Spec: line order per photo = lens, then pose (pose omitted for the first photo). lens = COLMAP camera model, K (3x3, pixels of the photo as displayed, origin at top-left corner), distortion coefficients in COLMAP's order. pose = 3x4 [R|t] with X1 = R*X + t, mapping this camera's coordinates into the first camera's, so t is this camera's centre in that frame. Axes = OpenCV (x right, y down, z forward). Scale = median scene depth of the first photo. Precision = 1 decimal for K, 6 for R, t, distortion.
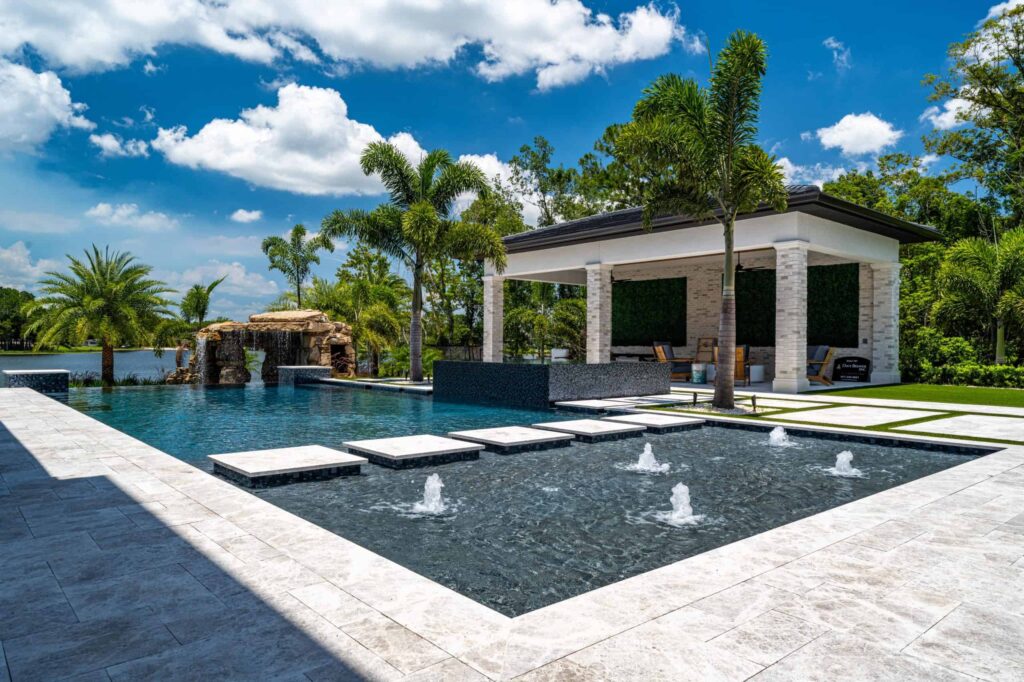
lens RADIAL K [[670.0, 0, 511.9], [0, 670.0, 295.1], [0, 0, 1]] dist [-0.006028, -0.001320]
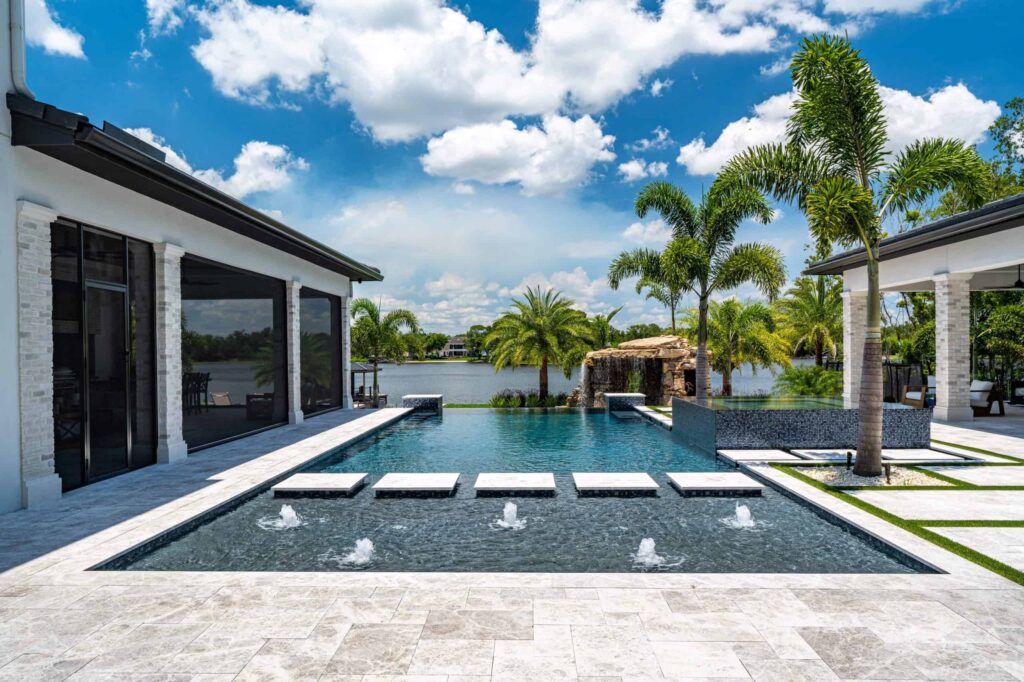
lens RADIAL K [[700.9, 0, 489.9], [0, 700.9, 356.1], [0, 0, 1]] dist [-0.004101, -0.001272]
pose [[0.719660, -0.011197, -0.694236, 0.265432], [0.067276, 0.996290, 0.053671, -0.025490], [0.691060, -0.085330, 0.717743, 0.020440]]
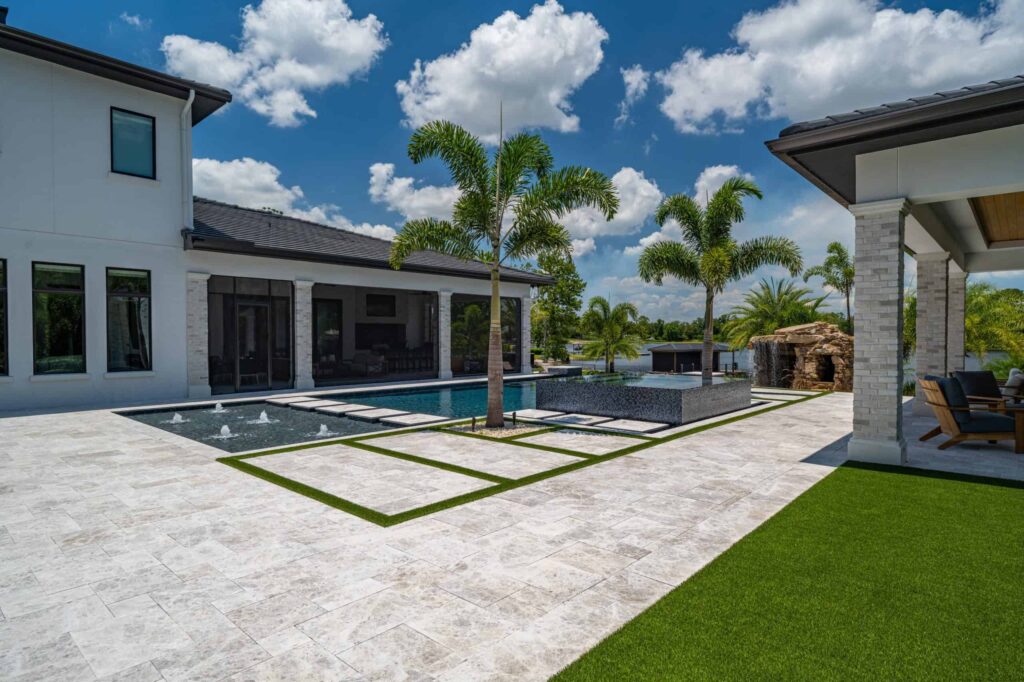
lens RADIAL K [[562.6, 0, 512.0], [0, 562.6, 341.0], [0, 0, 1]] dist [-0.003295, -0.001355]
pose [[0.117676, -0.000673, -0.993052, 0.578975], [0.074744, 0.997169, 0.008181, 0.007541], [0.990235, -0.075188, 0.117393, 0.410848]]
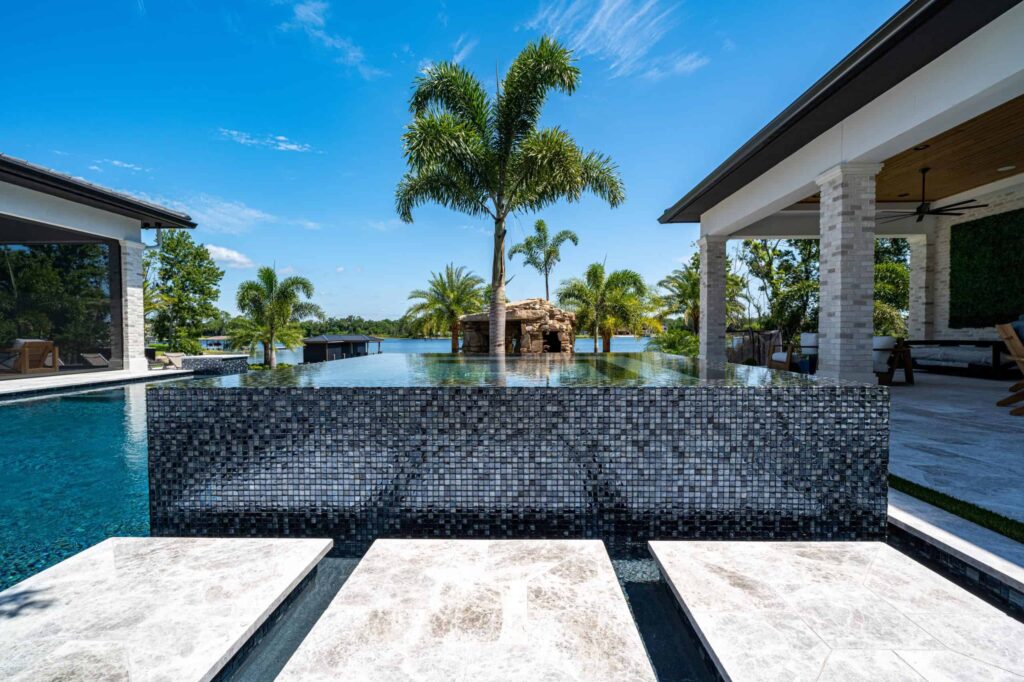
lens RADIAL K [[447.1, 0, 512.0], [0, 447.1, 341.0], [0, 0, 1]] dist [0.003250, 0.000325]
pose [[0.737750, 0.000264, -0.675074, 0.148268], [0.061097, 0.995870, 0.067158, 0.040682], [0.672304, -0.090791, 0.734687, 0.480648]]
